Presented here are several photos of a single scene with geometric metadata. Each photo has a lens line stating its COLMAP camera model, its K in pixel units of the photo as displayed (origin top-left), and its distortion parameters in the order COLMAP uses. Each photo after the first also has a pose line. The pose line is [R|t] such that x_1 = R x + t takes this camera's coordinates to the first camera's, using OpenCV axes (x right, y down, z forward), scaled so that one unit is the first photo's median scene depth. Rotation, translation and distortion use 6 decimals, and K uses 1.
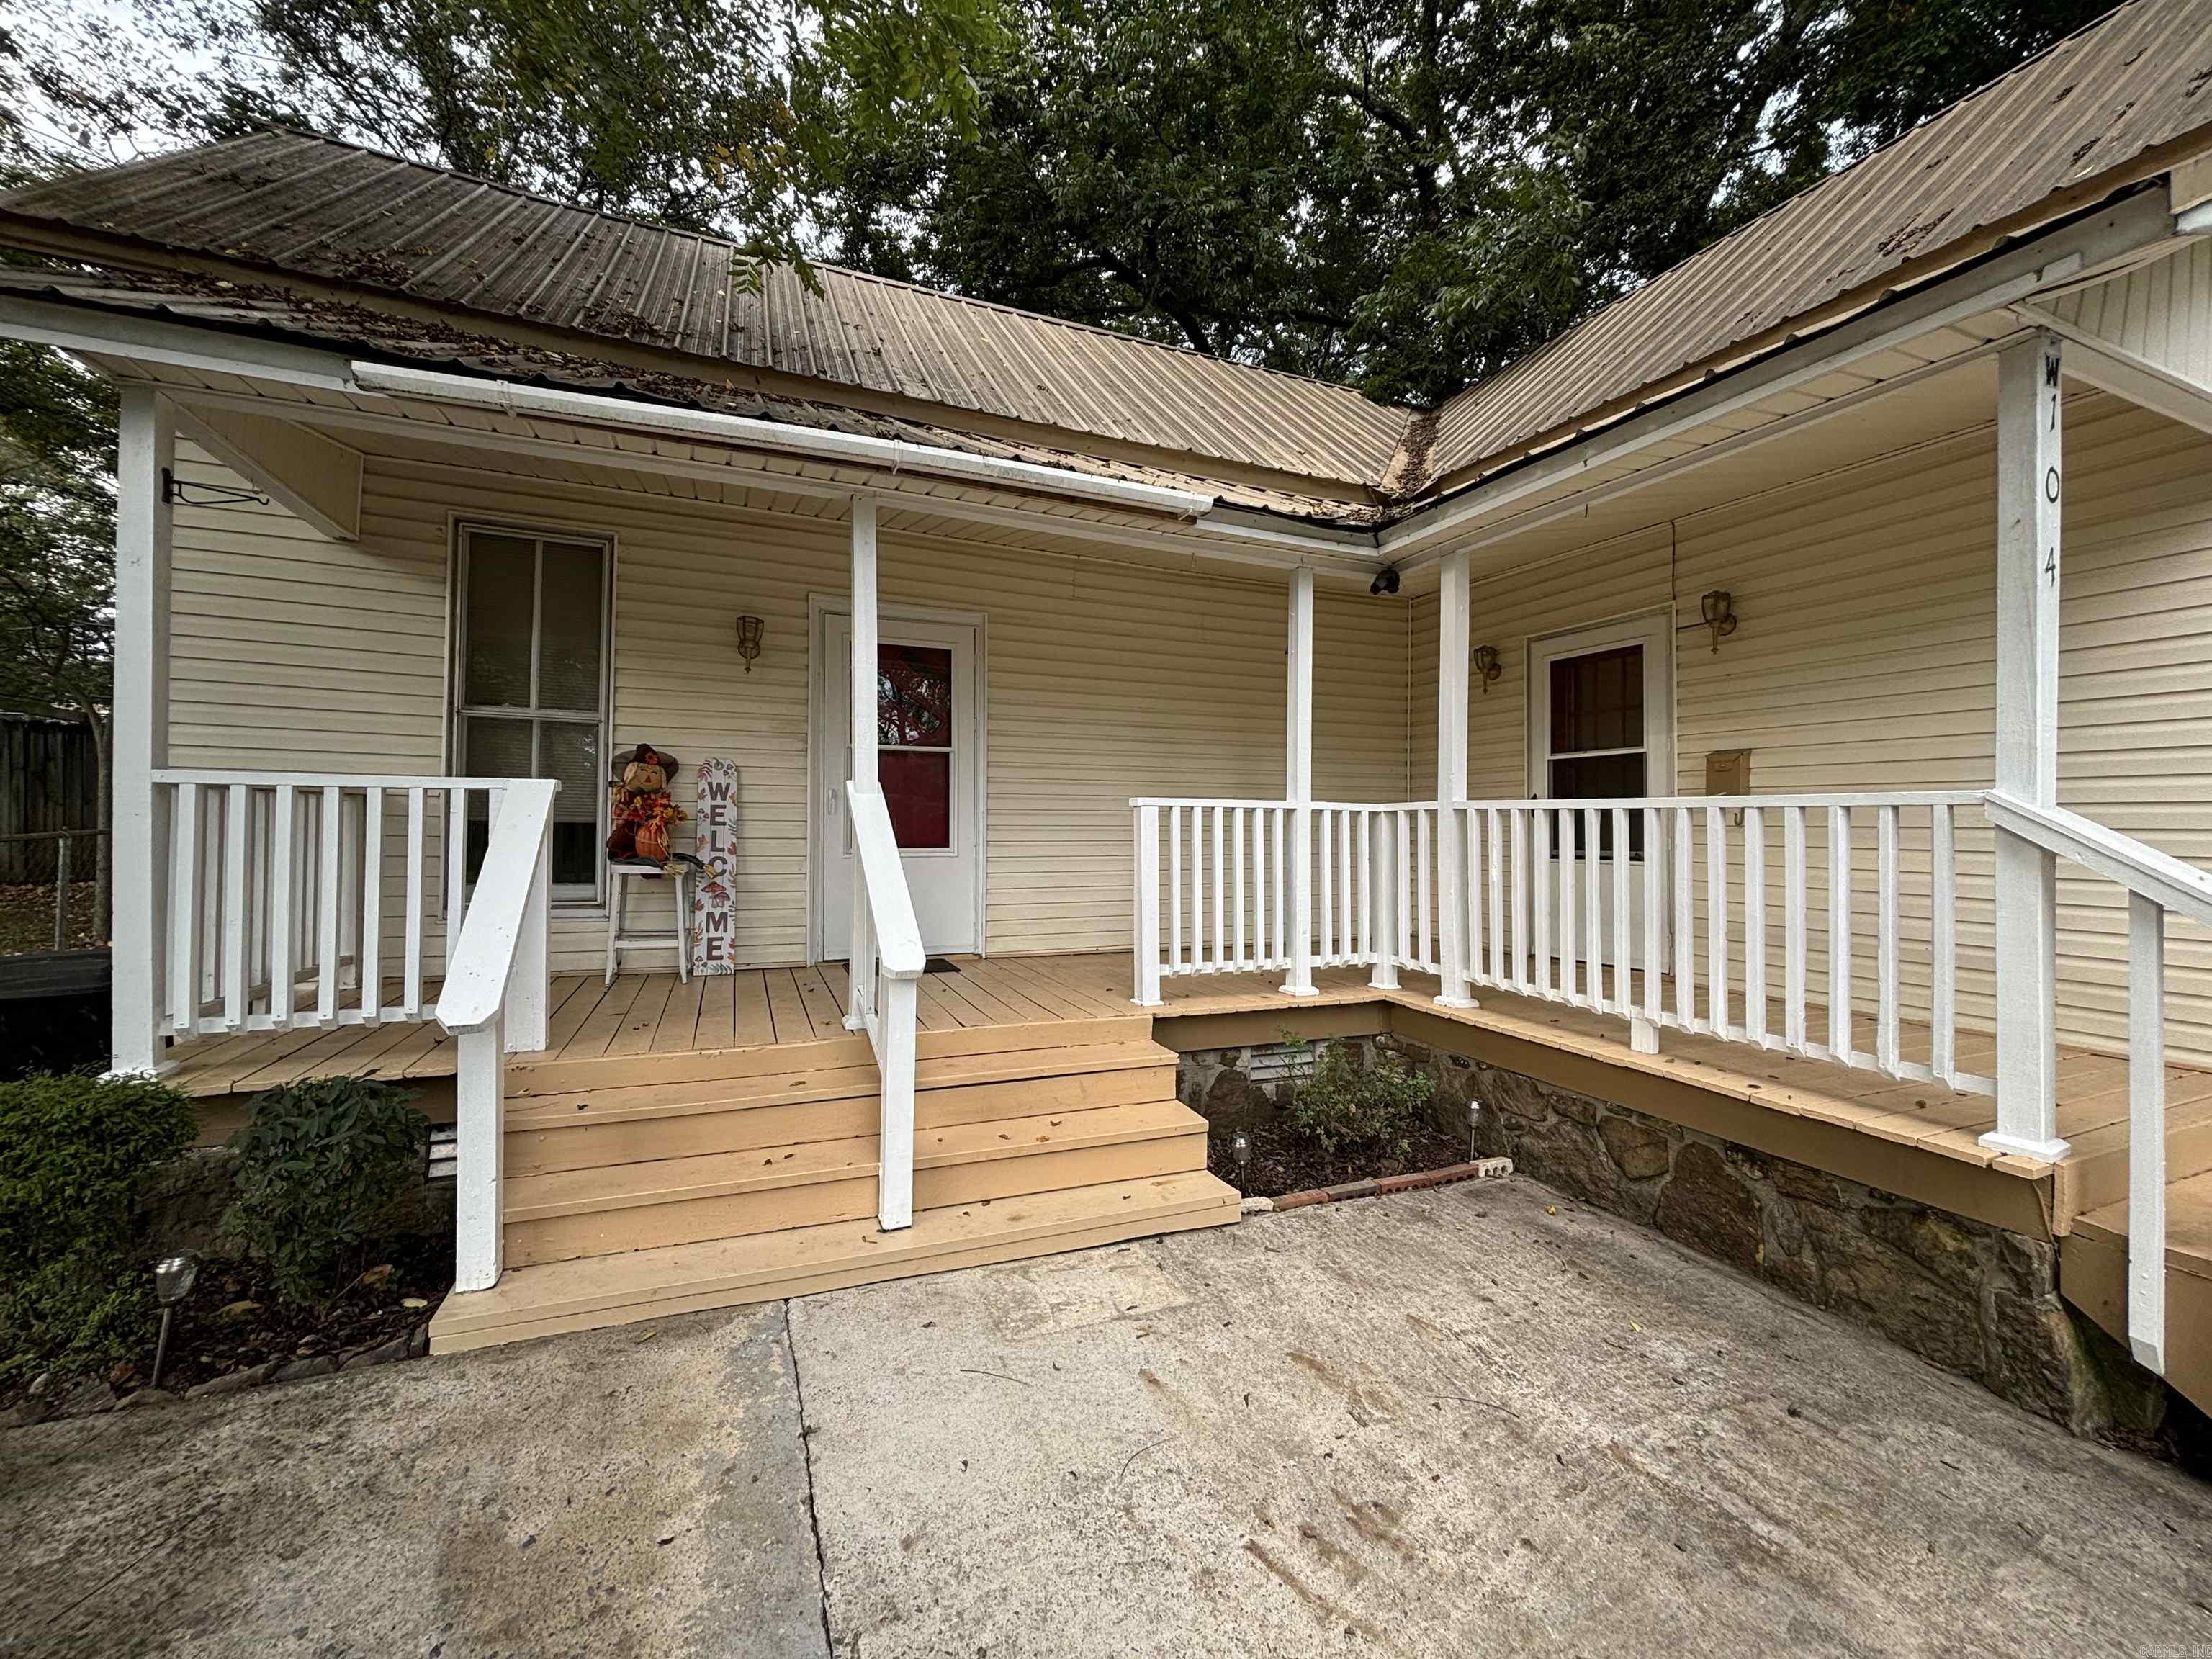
lens RADIAL K [[887.4, 0, 1106.0], [0, 887.4, 829.5], [0, 0, 1]] dist [0.001591, 0.001582]
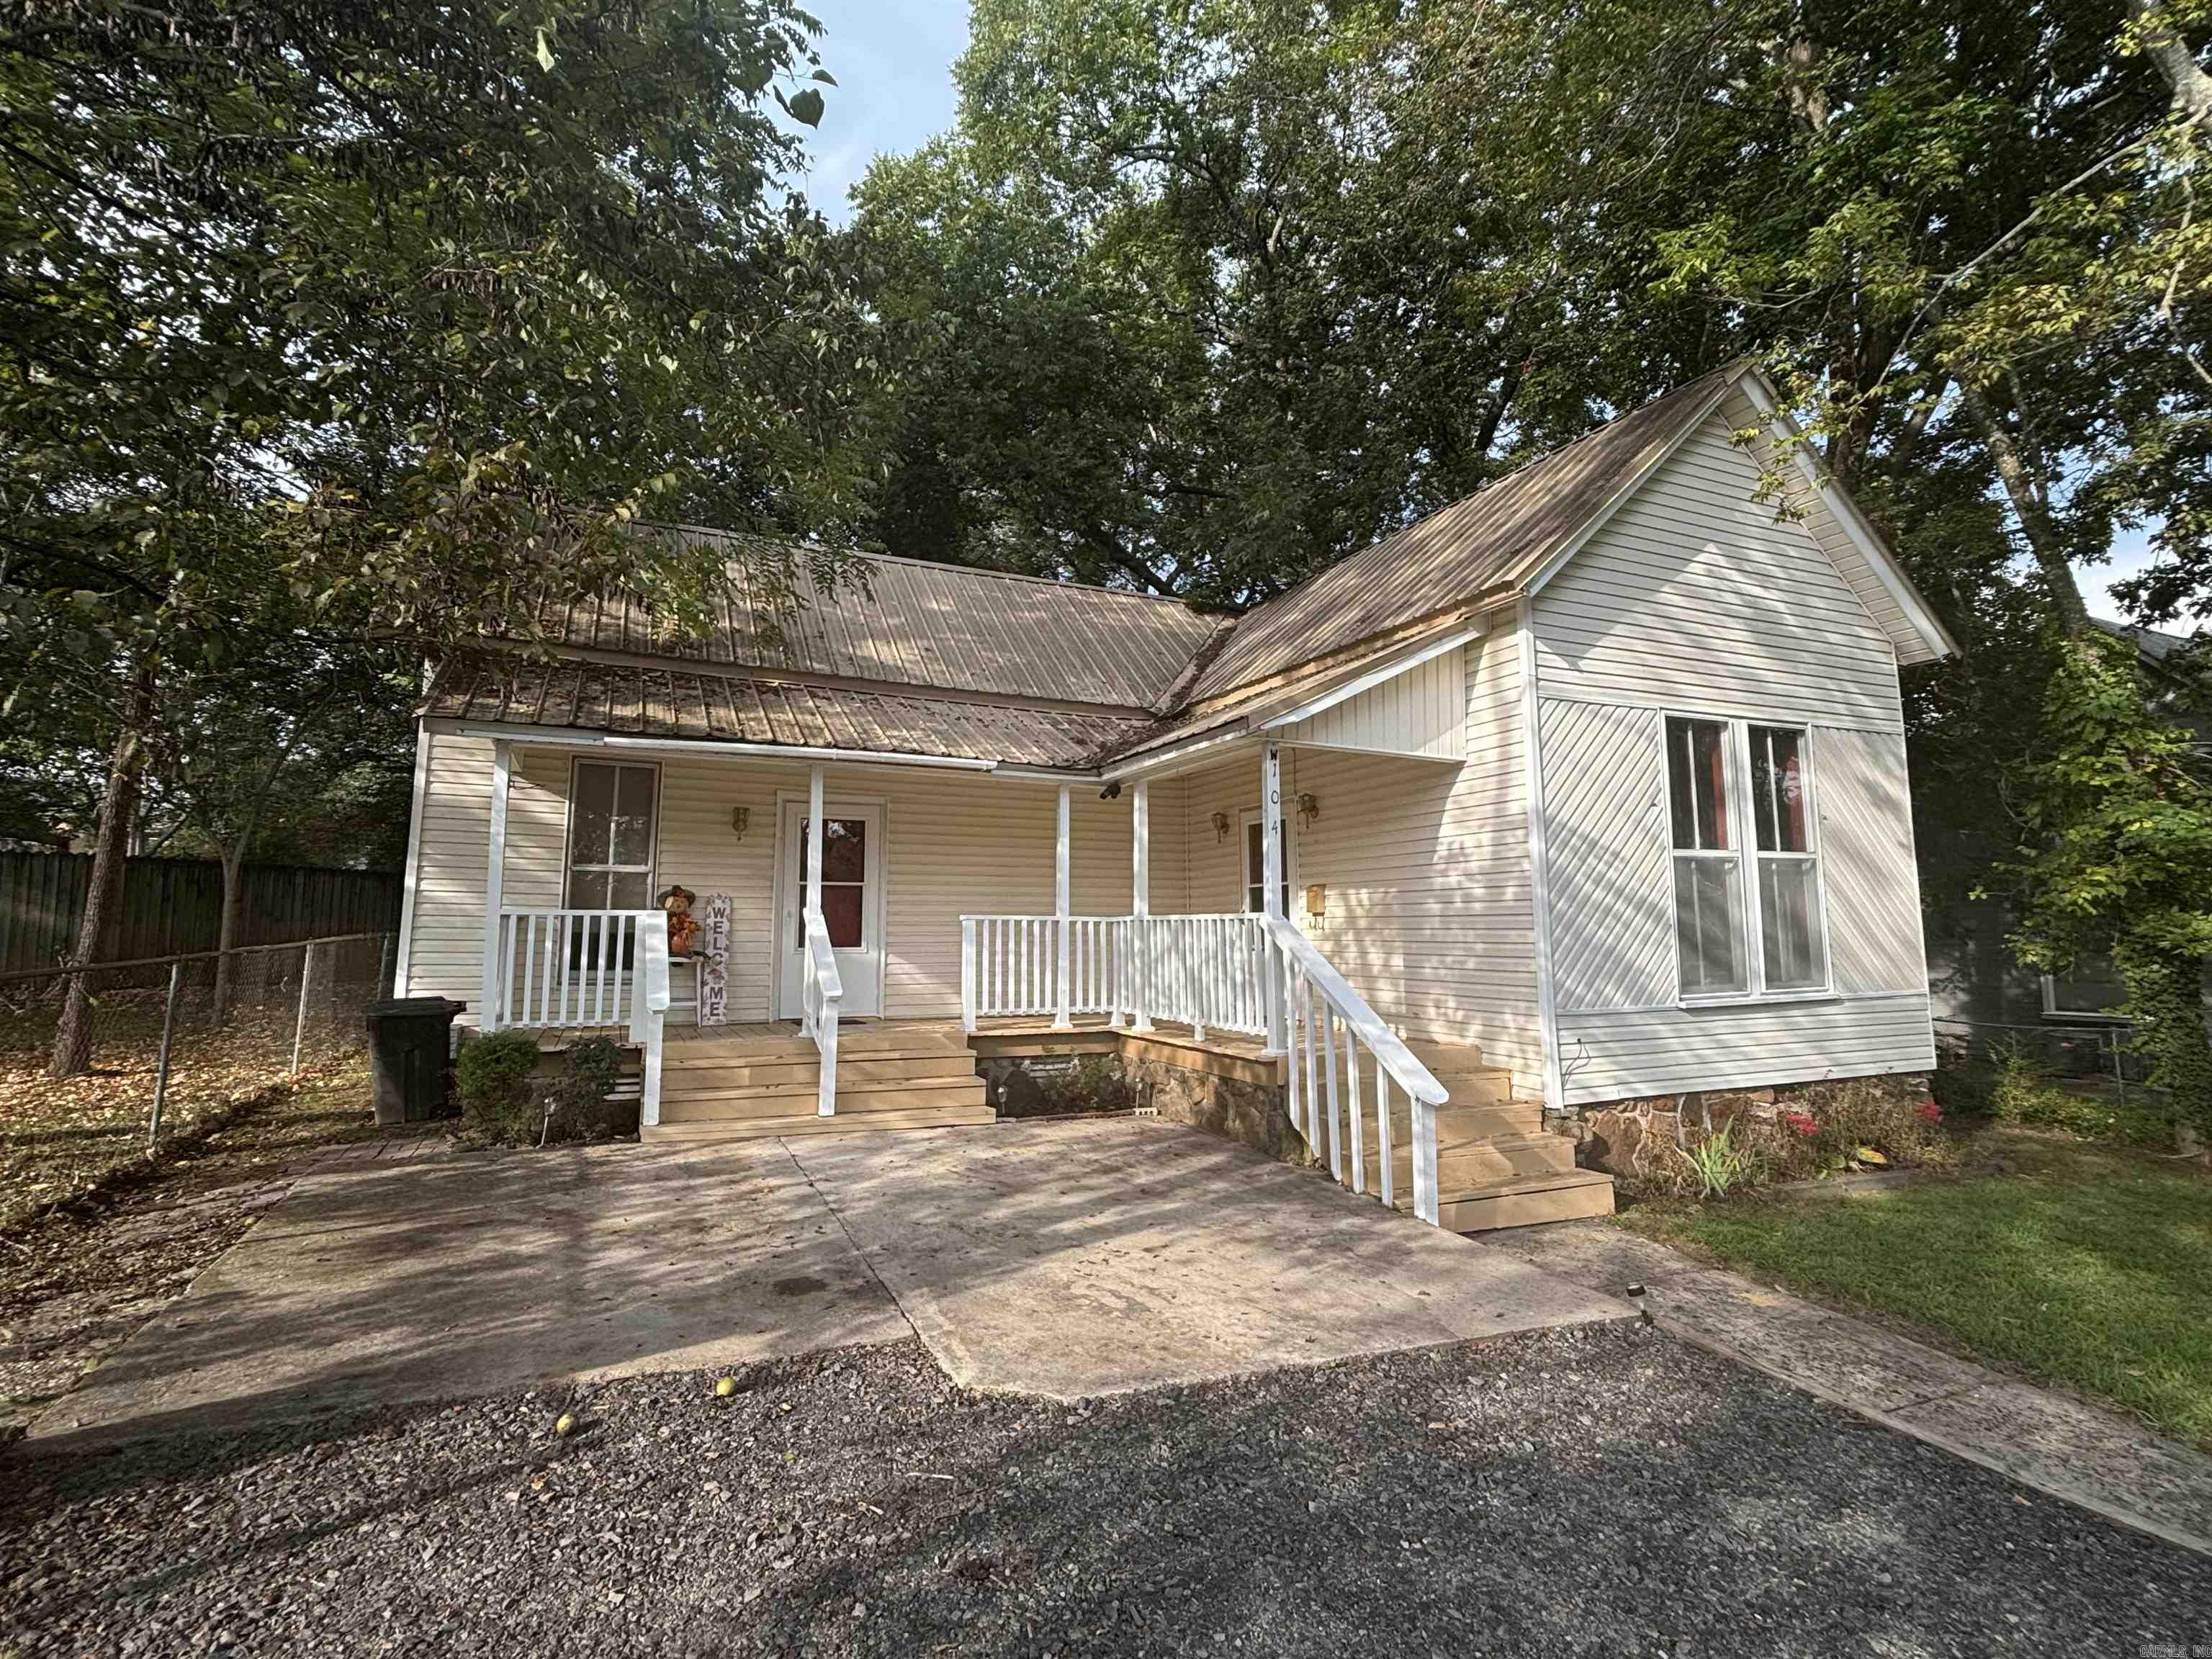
lens RADIAL K [[1078.2, 0, 1099.3], [0, 1078.2, 823.2], [0, 0, 1]] dist [-0.002904, -0.000592]
pose [[0.999579, -0.005822, 0.028425, 0.230656], [0.009012, 0.993507, -0.113412, 0.026820], [-0.027580, 0.113620, 0.993141, -1.114399]]
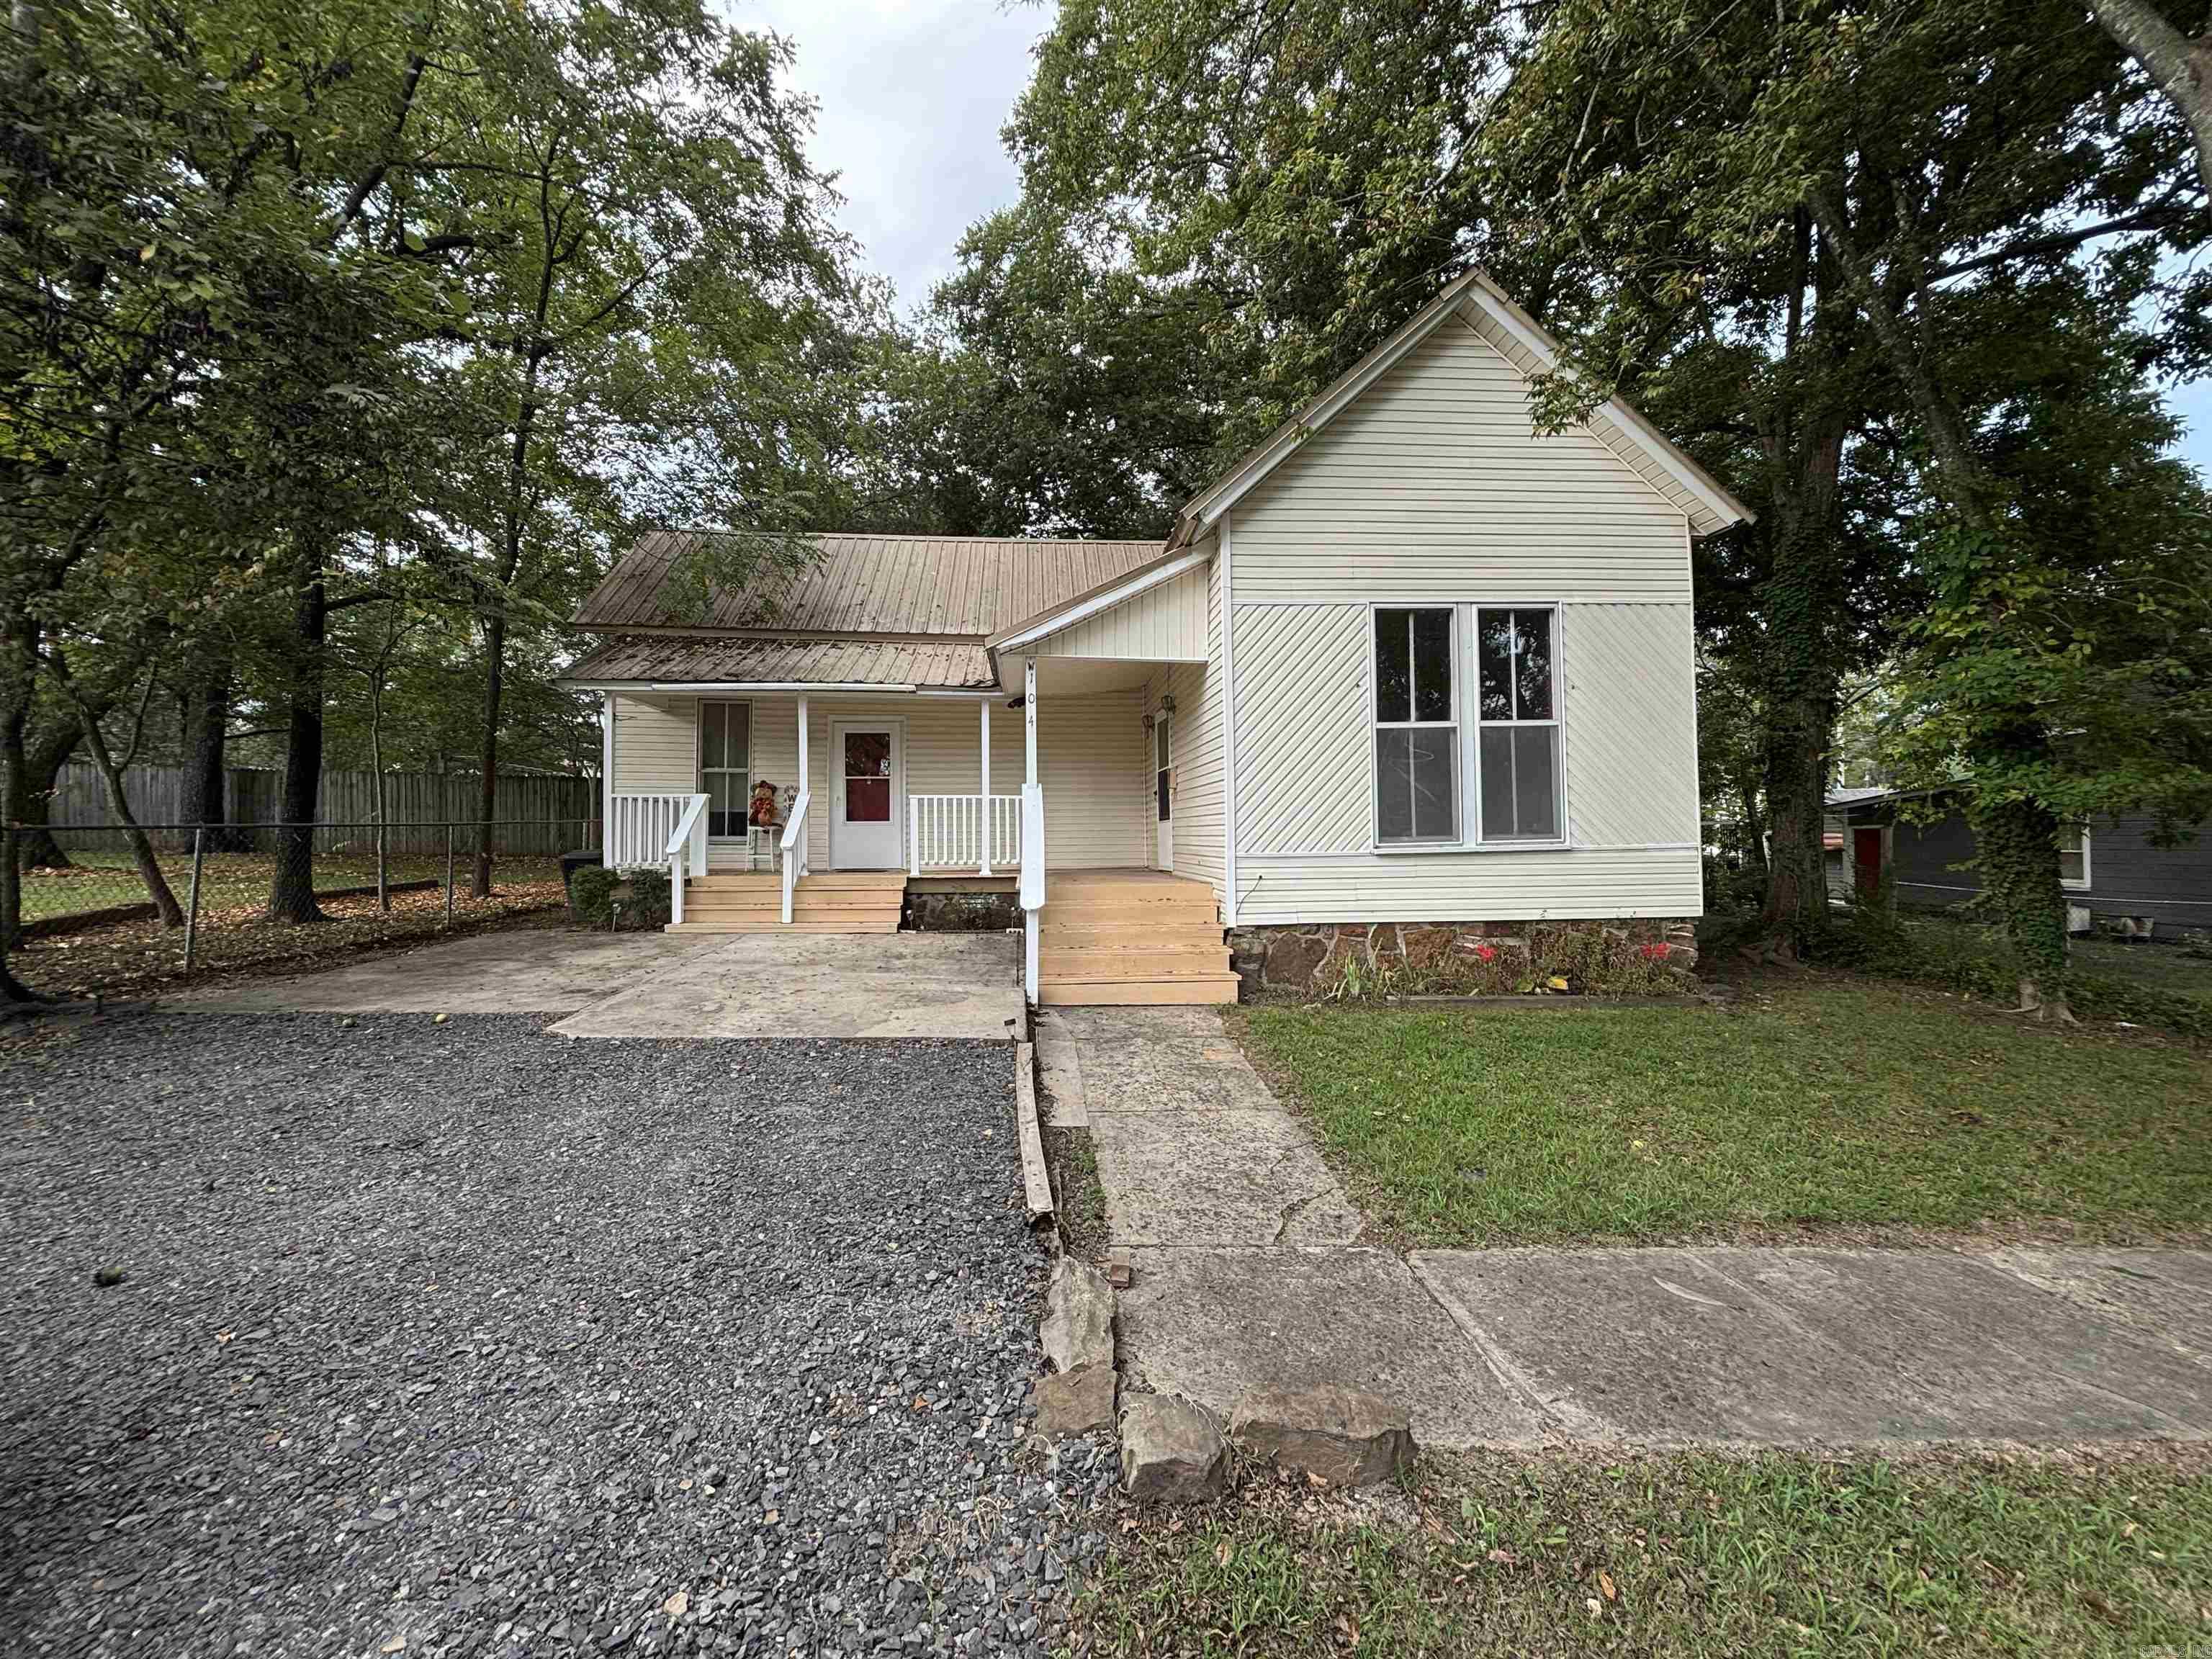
lens RADIAL K [[887.4, 0, 1106.0], [0, 887.4, 829.5], [0, 0, 1]] dist [0.001591, 0.001582]
pose [[0.951084, -0.018325, -0.308388, 1.294623], [0.013642, 0.999757, -0.017333, 0.111683], [0.308631, 0.012278, 0.951103, -1.200122]]
